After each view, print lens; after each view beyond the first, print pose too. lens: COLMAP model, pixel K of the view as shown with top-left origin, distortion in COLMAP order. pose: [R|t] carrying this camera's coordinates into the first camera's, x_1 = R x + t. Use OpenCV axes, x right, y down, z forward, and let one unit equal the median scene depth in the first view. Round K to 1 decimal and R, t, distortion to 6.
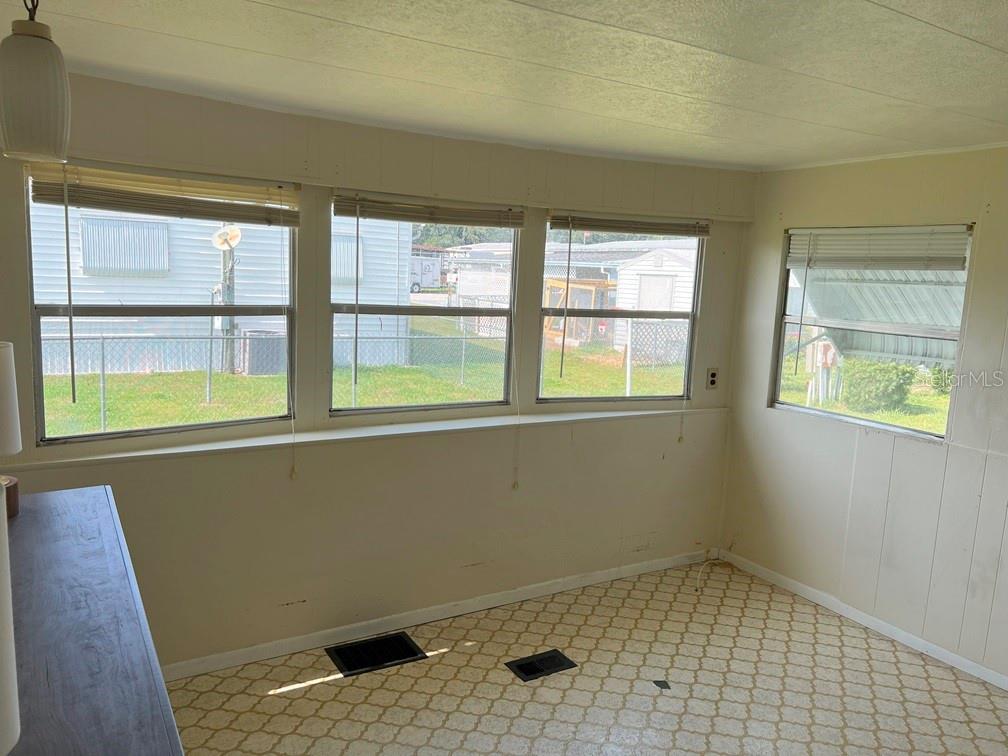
lens RADIAL K [[764.2, 0, 496.9], [0, 764.2, 381.5], [0, 0, 1]] dist [0.066251, -0.069545]
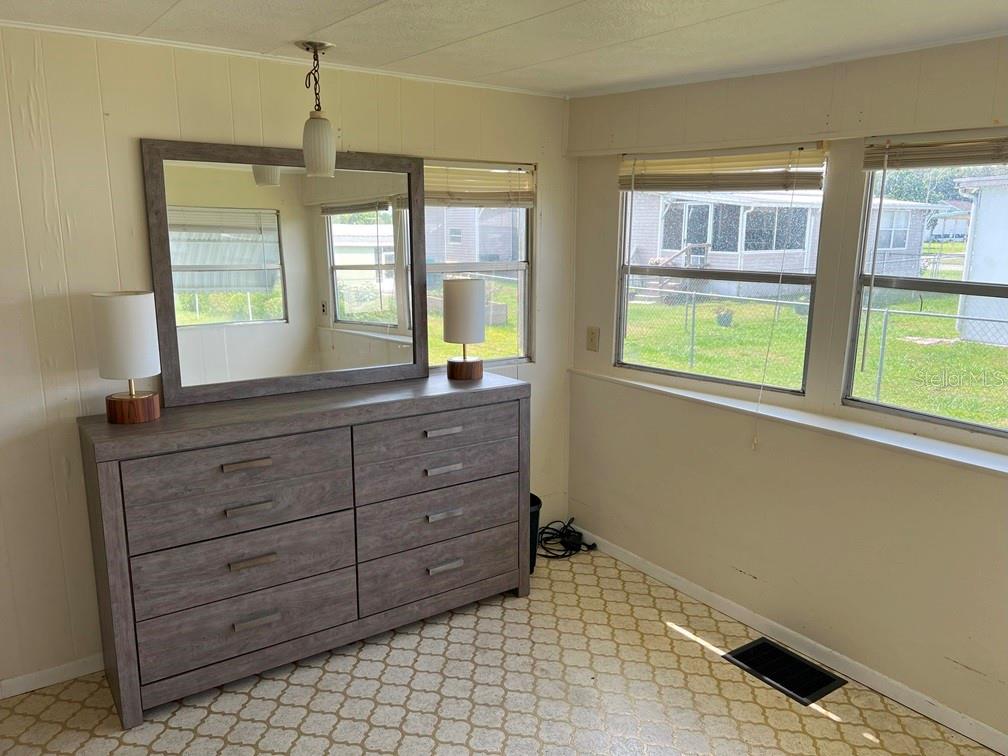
lens RADIAL K [[764.2, 0, 496.9], [0, 764.2, 381.5], [0, 0, 1]] dist [0.066251, -0.069545]
pose [[0.083857, 0.156712, -0.984078, 0.661974], [-0.157637, 0.977207, 0.142185, -0.045886], [0.983930, 0.143204, 0.106649, 0.556664]]
